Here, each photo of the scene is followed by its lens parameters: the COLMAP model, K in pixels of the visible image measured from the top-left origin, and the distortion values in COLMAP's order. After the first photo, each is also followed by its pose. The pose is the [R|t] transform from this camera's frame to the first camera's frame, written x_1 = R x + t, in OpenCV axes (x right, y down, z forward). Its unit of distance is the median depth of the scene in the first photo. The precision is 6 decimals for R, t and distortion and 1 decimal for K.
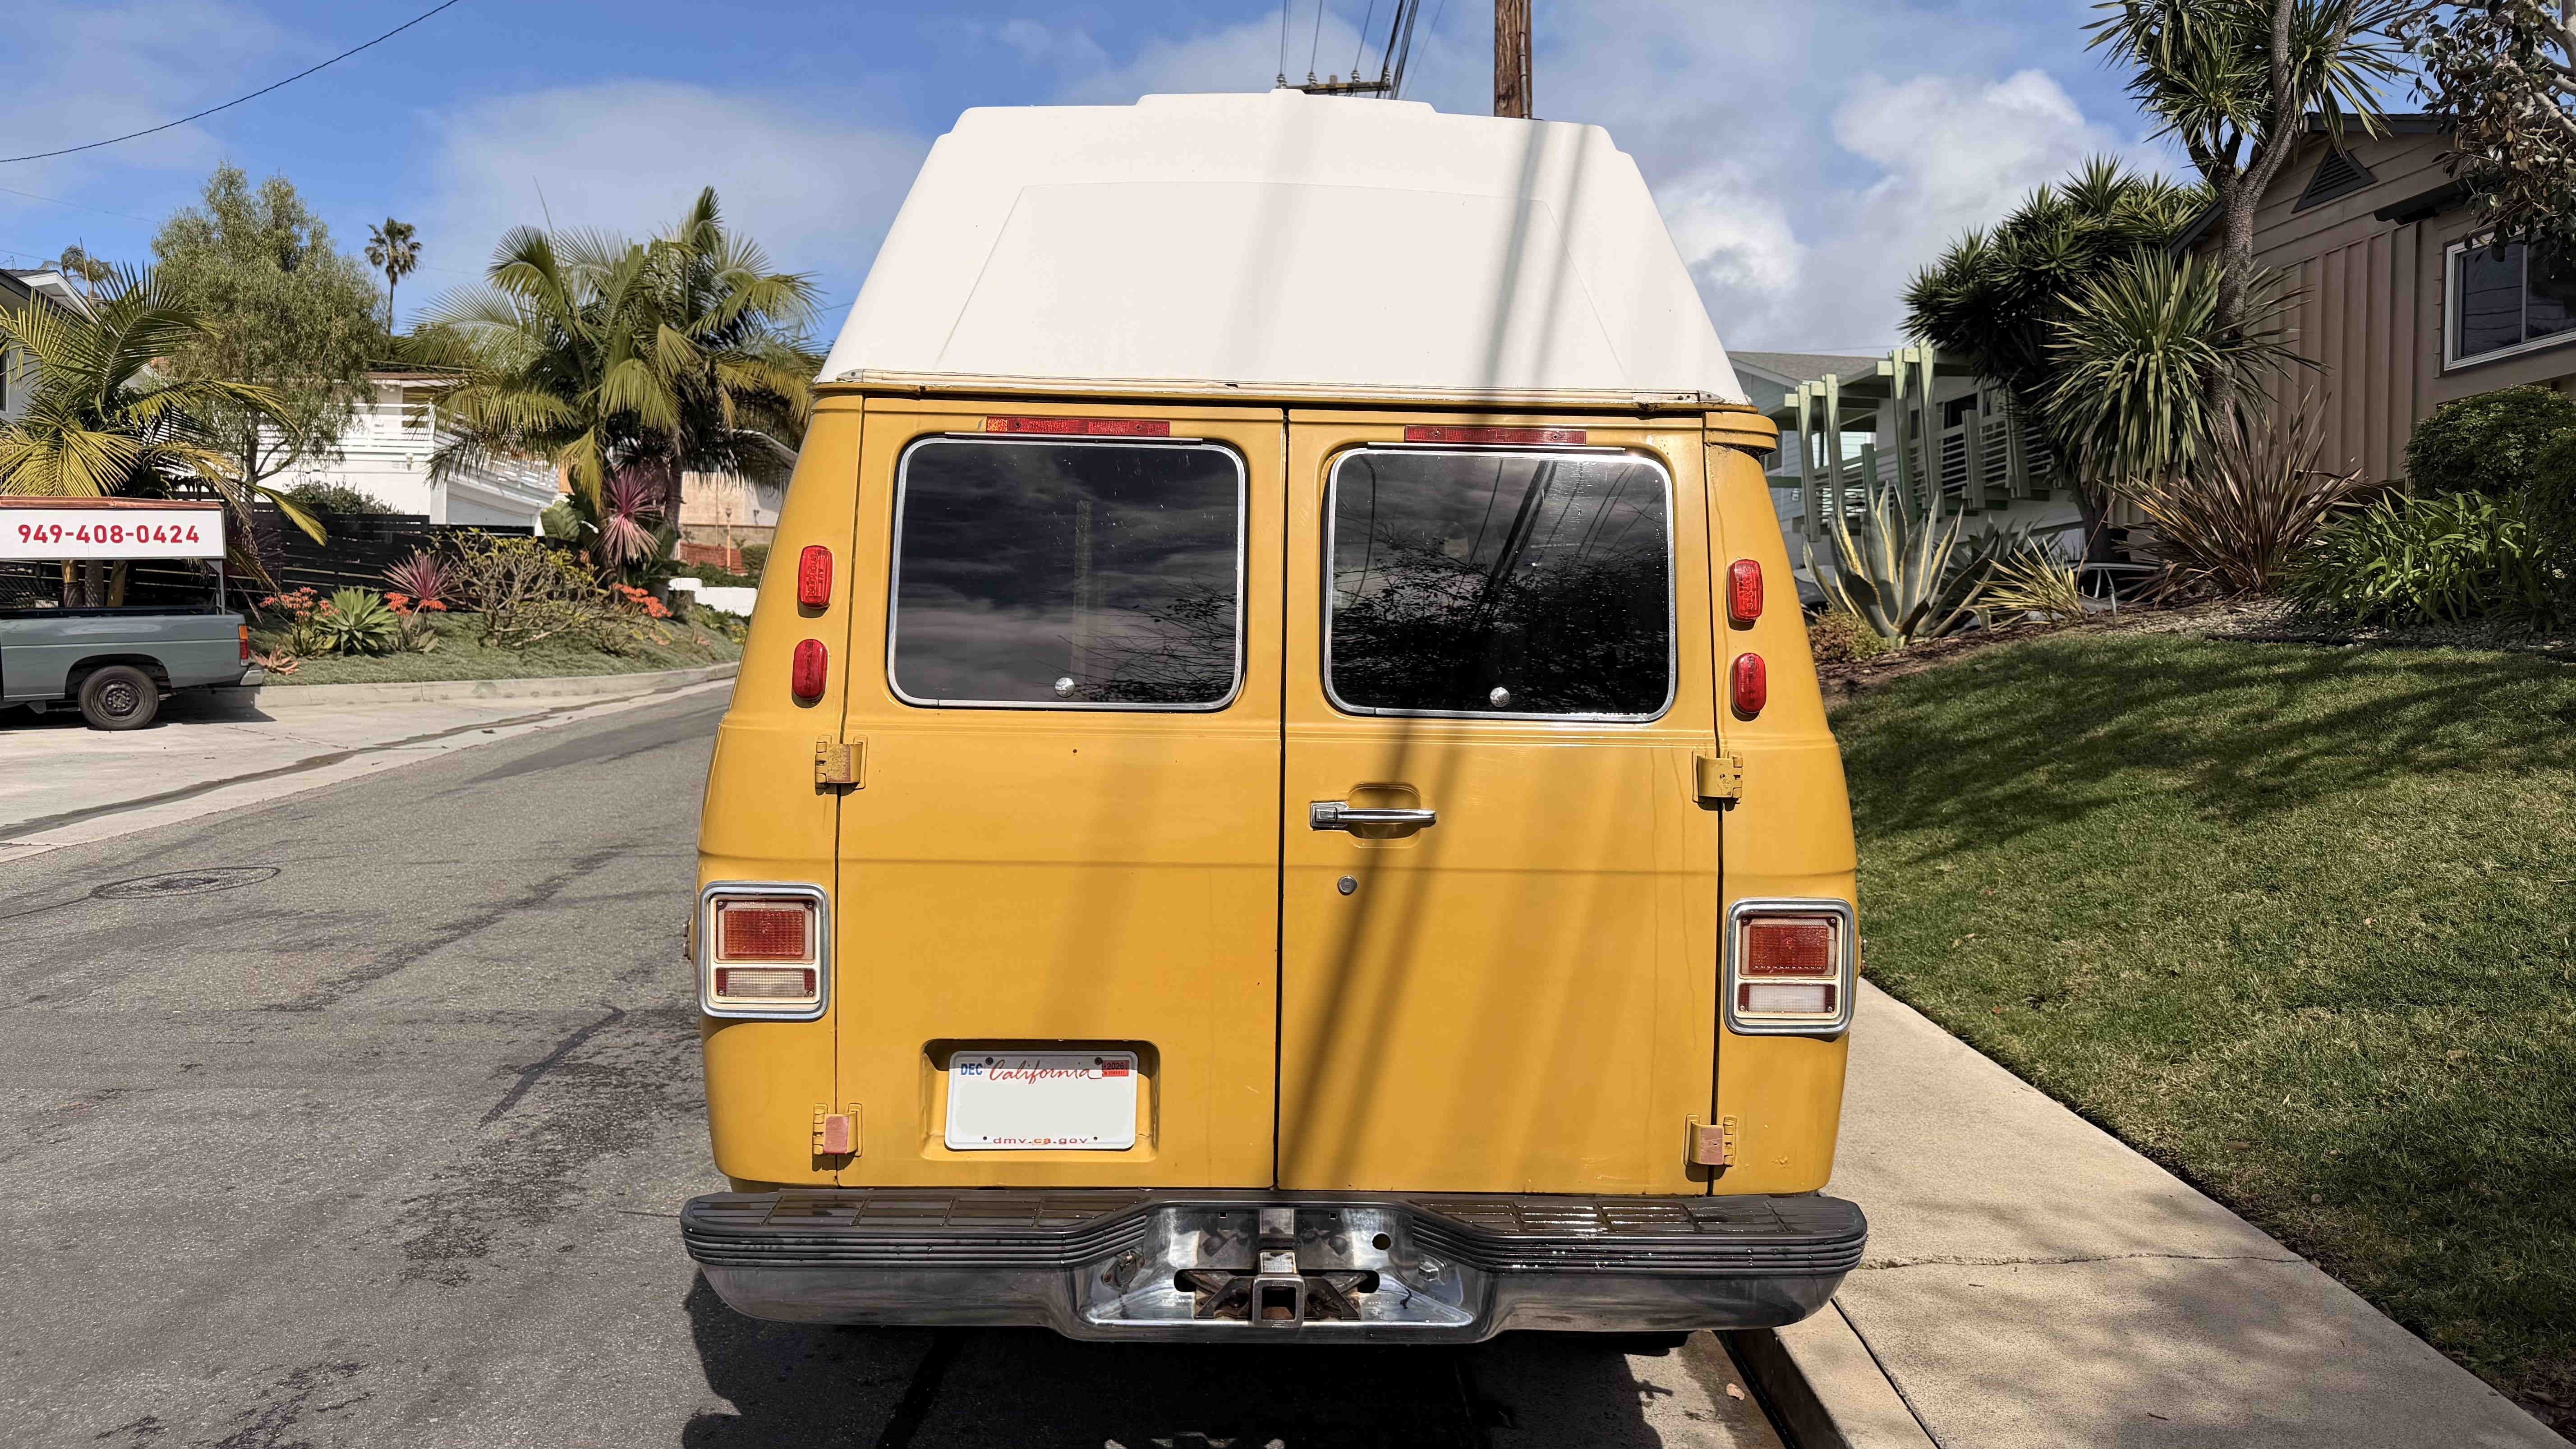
lens RADIAL K [[1798.4, 0, 1296.0], [0, 1798.4, 703.0], [0, 0, 1]] dist [0.131555, -0.170262]
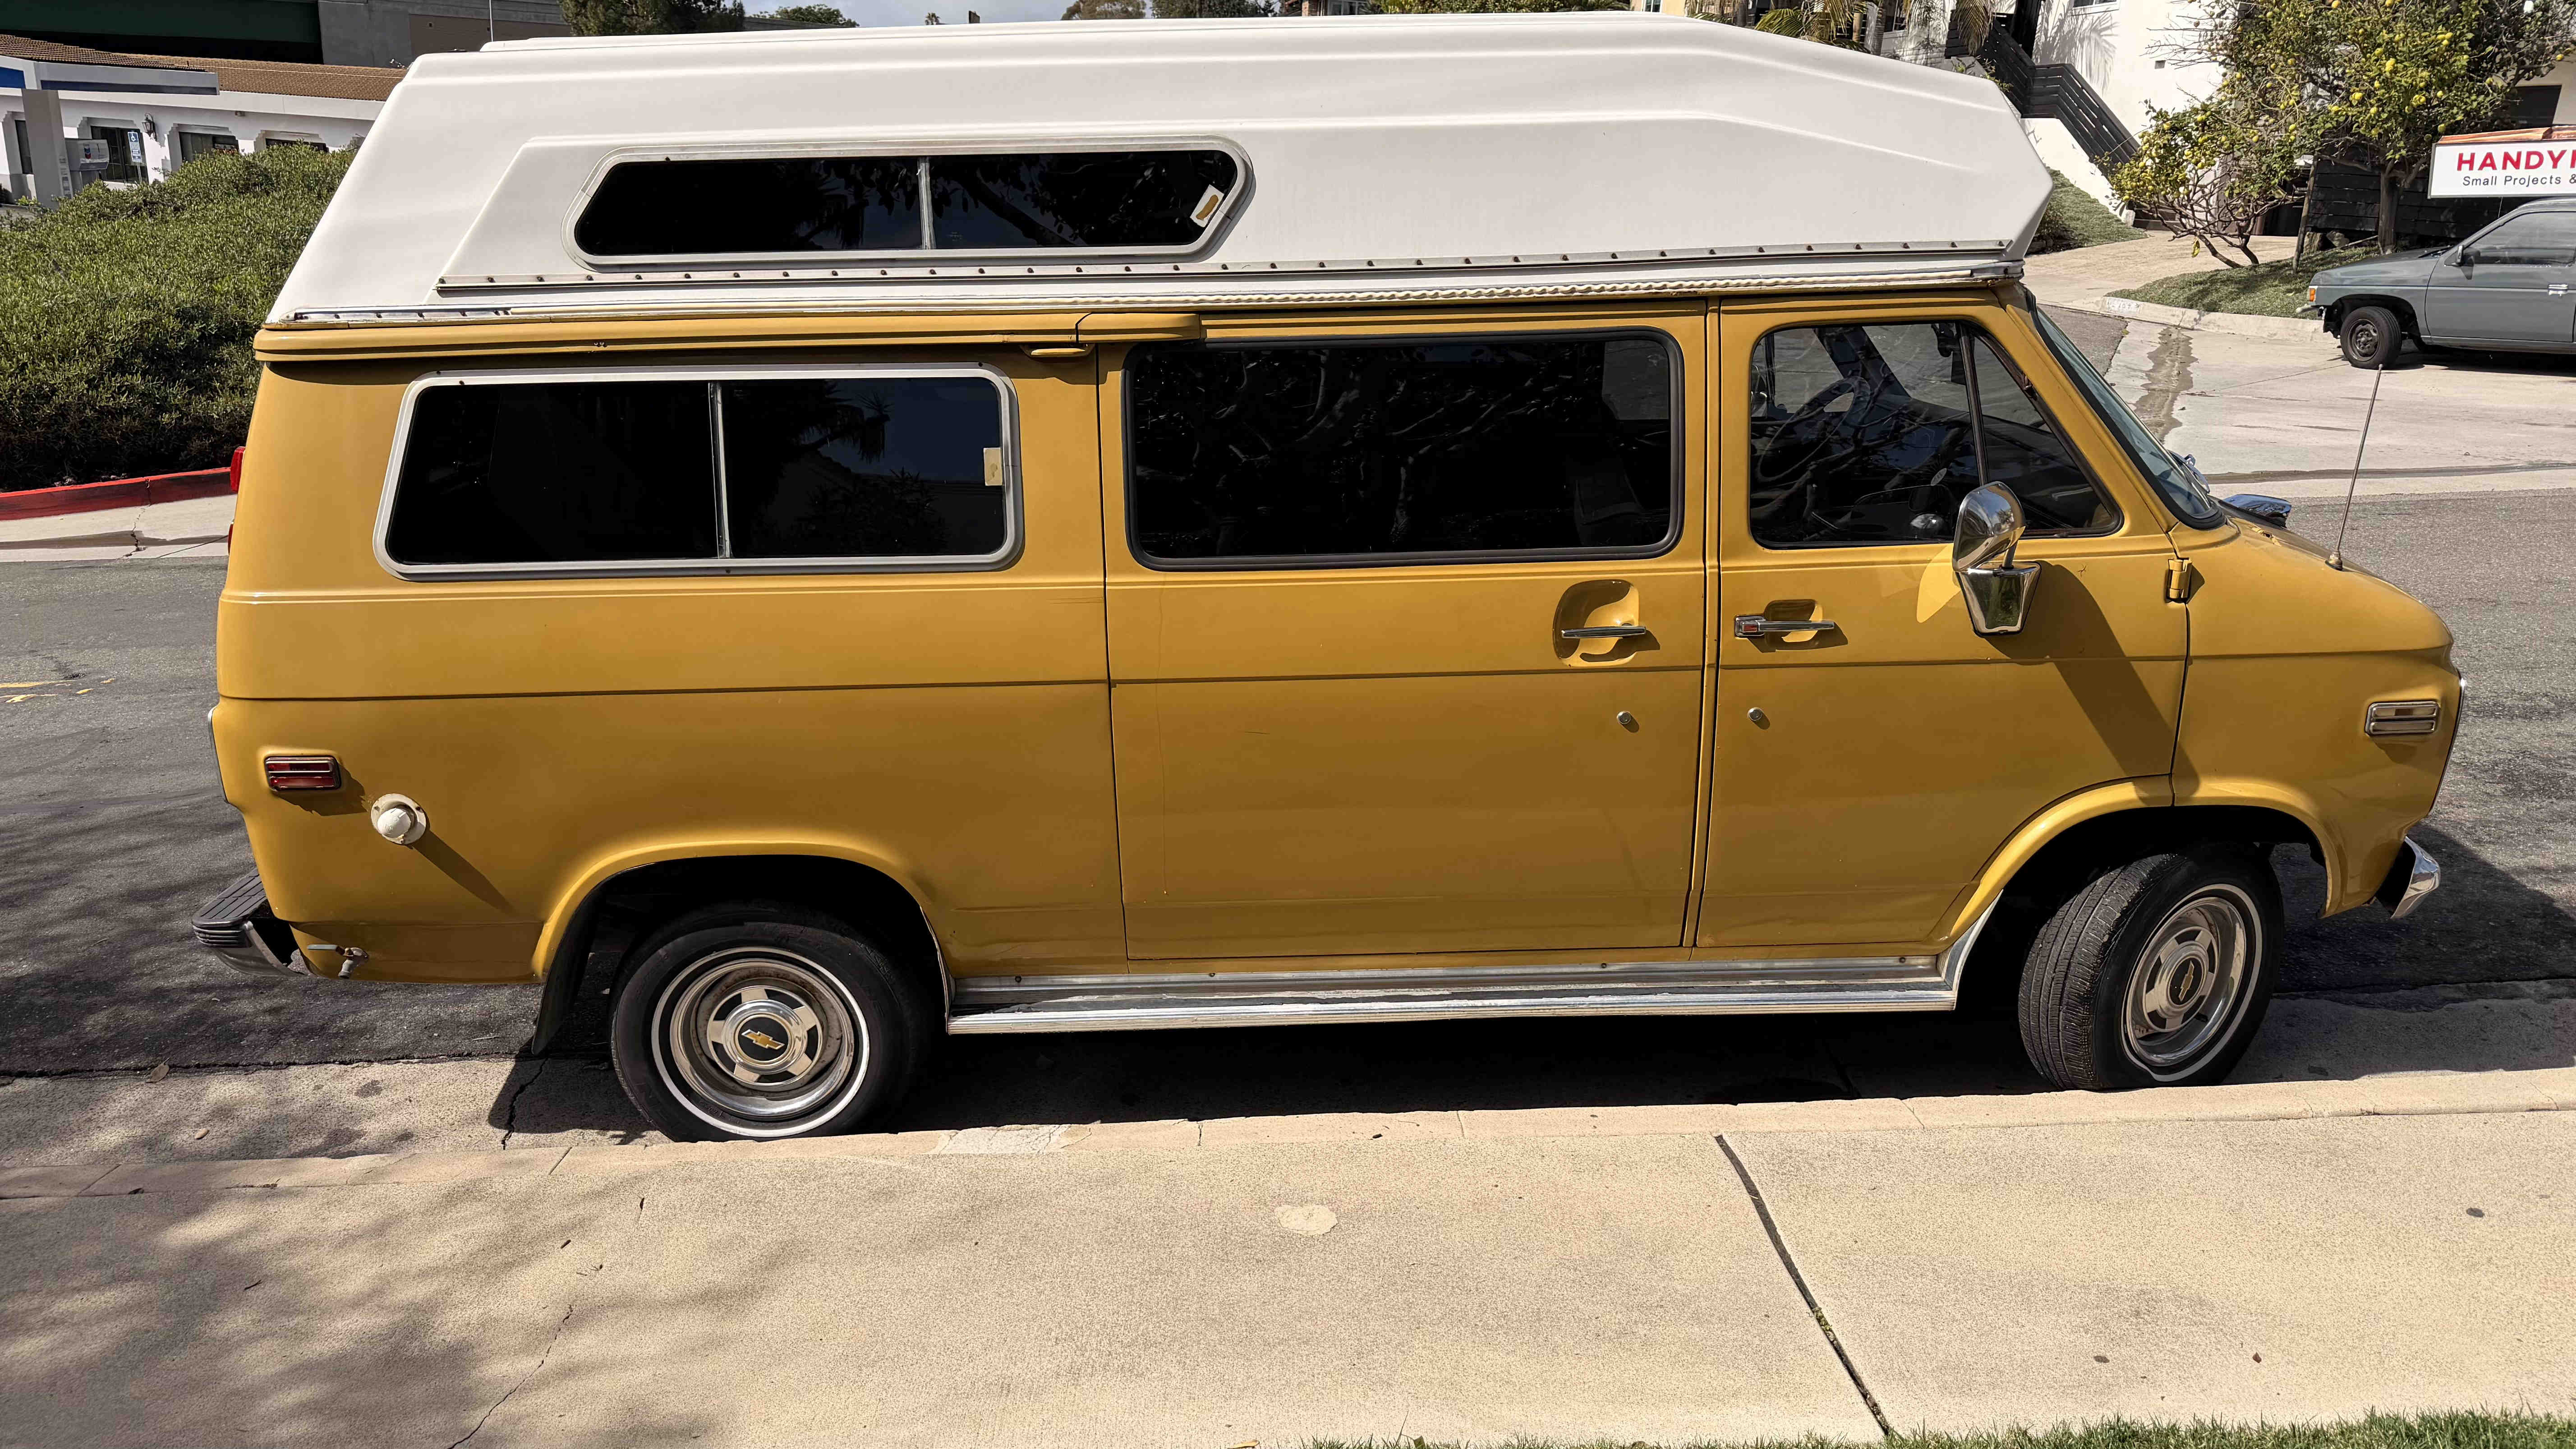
lens RADIAL K [[1798.4, 0, 1296.0], [0, 1798.4, 703.0], [0, 0, 1]] dist [0.131555, -0.170262]
pose [[-0.018280, 0.278252, -0.960334, 1.577926], [-0.046152, 0.959236, 0.278813, -0.312305], [0.998767, 0.049418, -0.004693, 1.798700]]
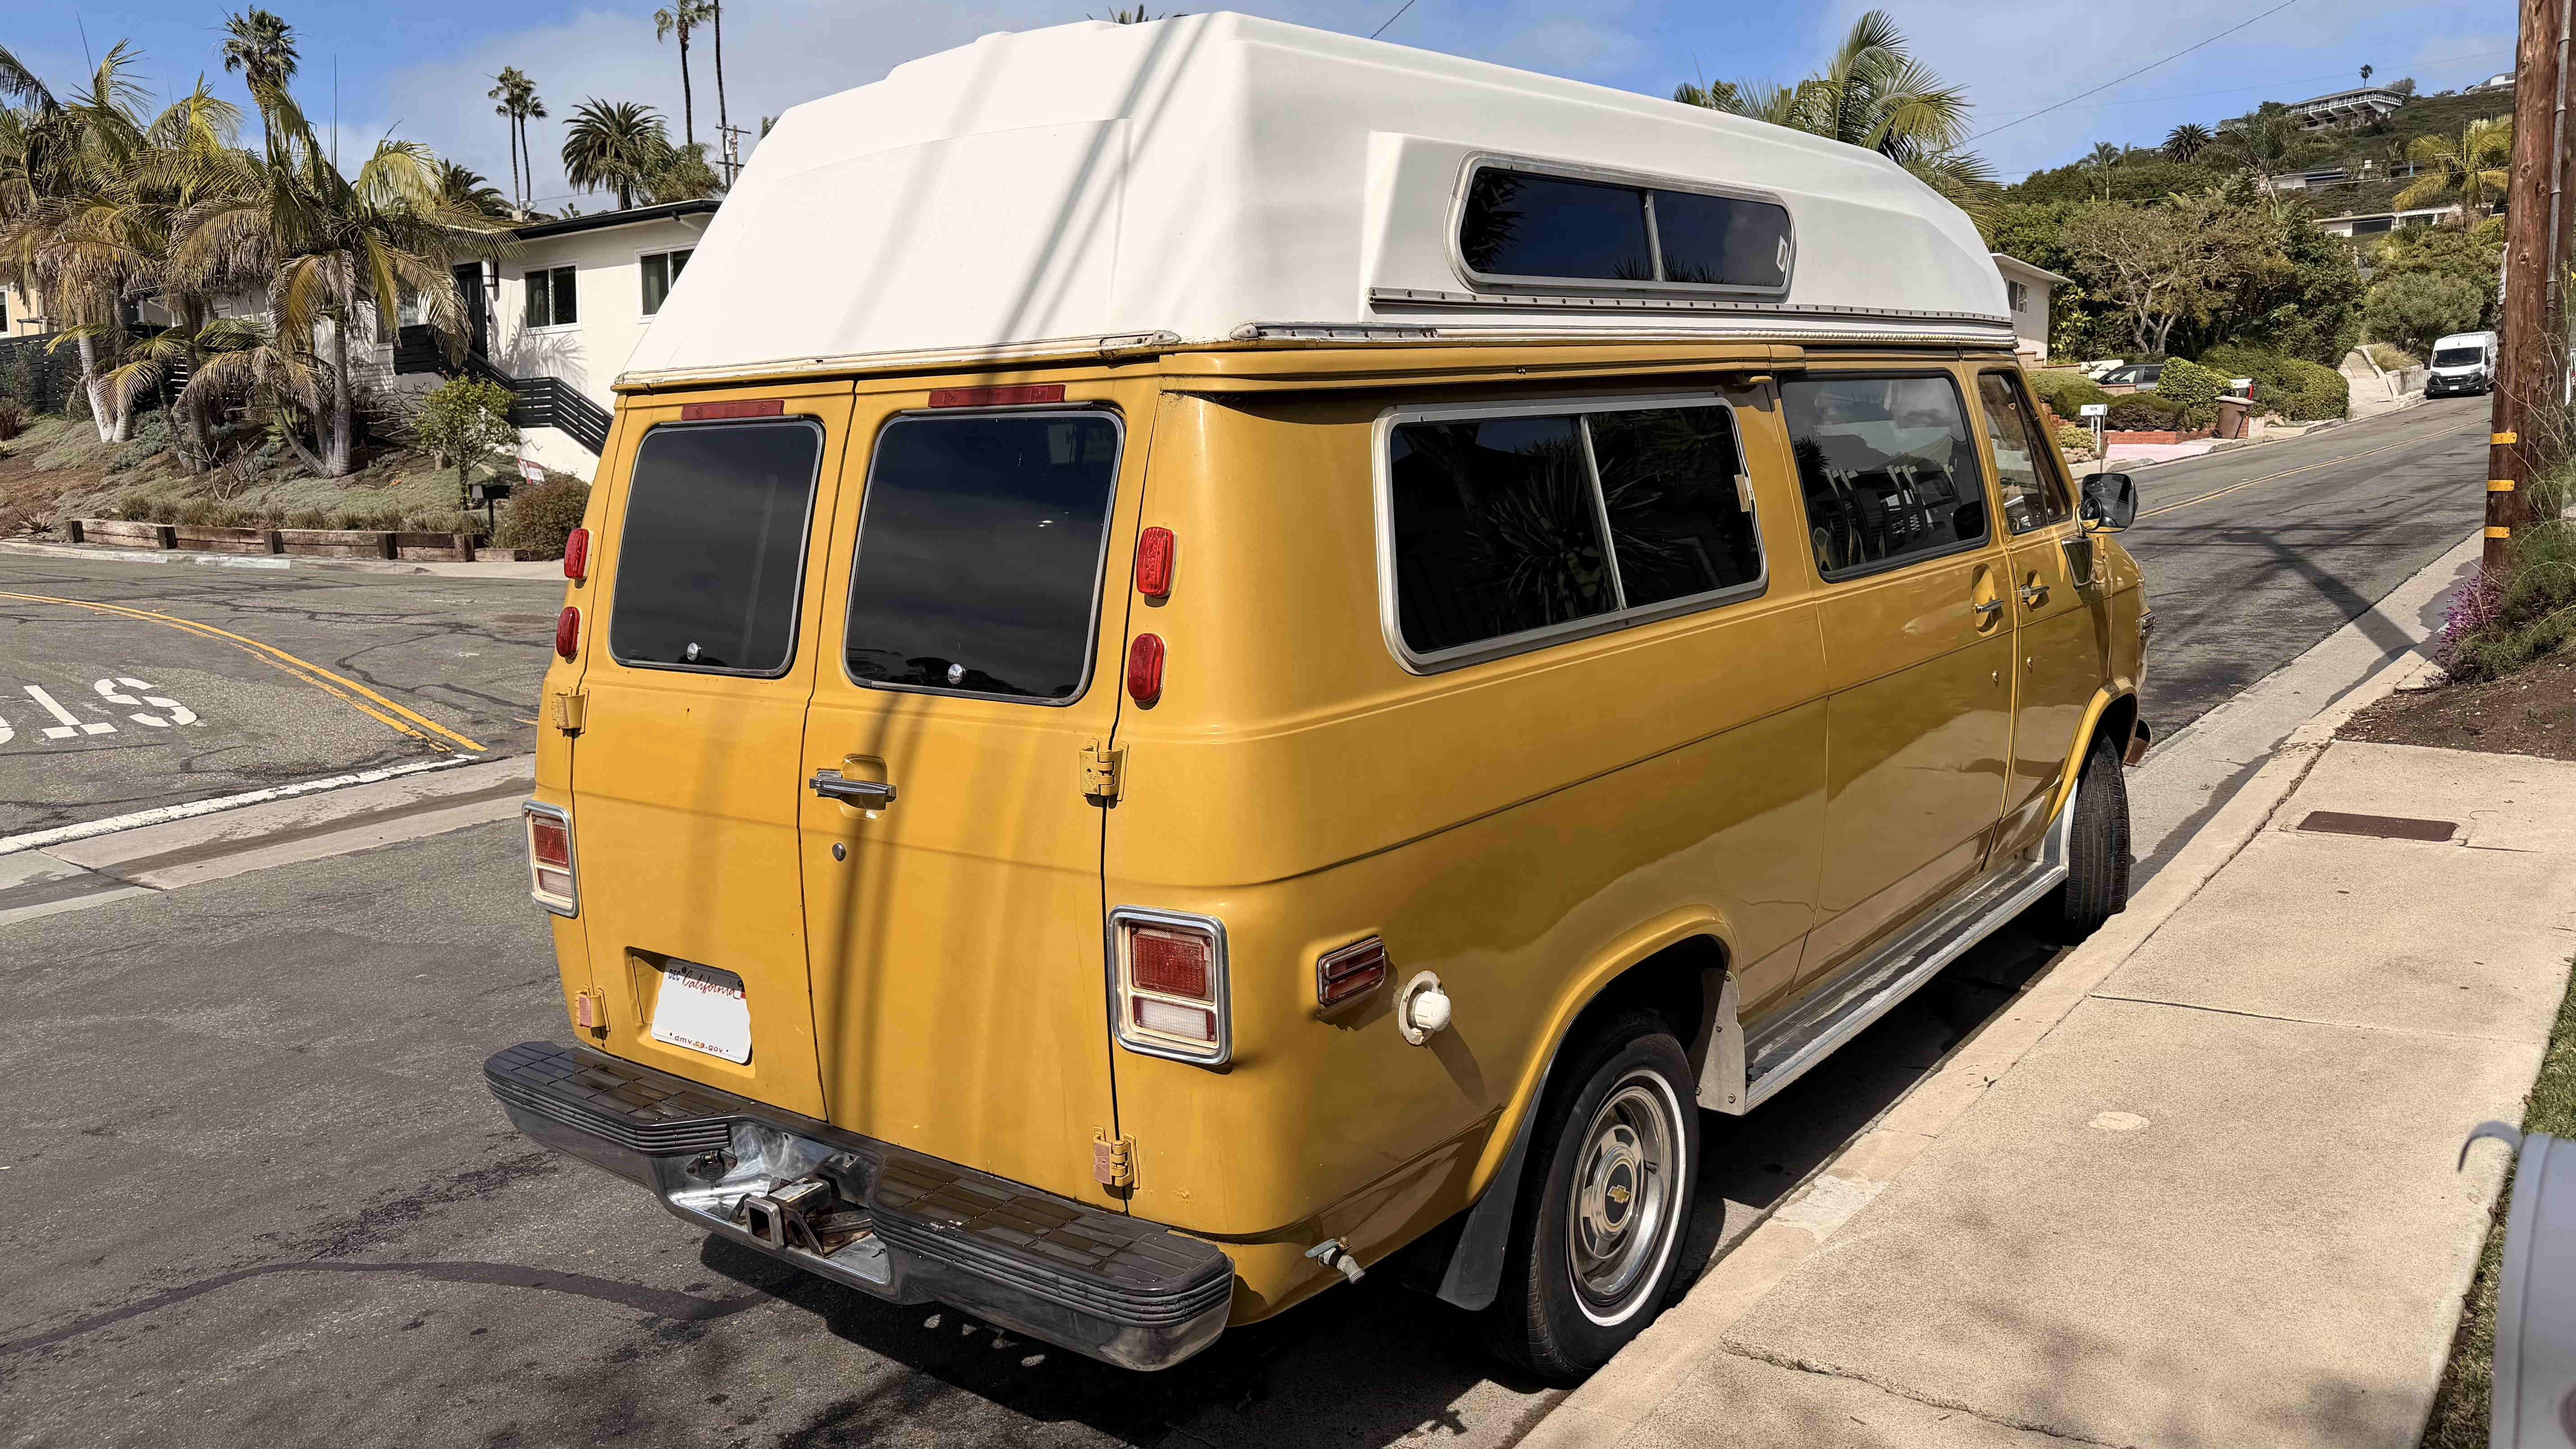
lens RADIAL K [[1818.2, 0, 1288.0], [0, 1818.2, 724.5], [0, 0, 1]] dist [0.149869, -0.247308]
pose [[0.770702, 0.052046, -0.635067, 0.875316], [0.010839, 0.995444, 0.094733, -0.067312], [0.637104, -0.079894, 0.766626, 0.353818]]
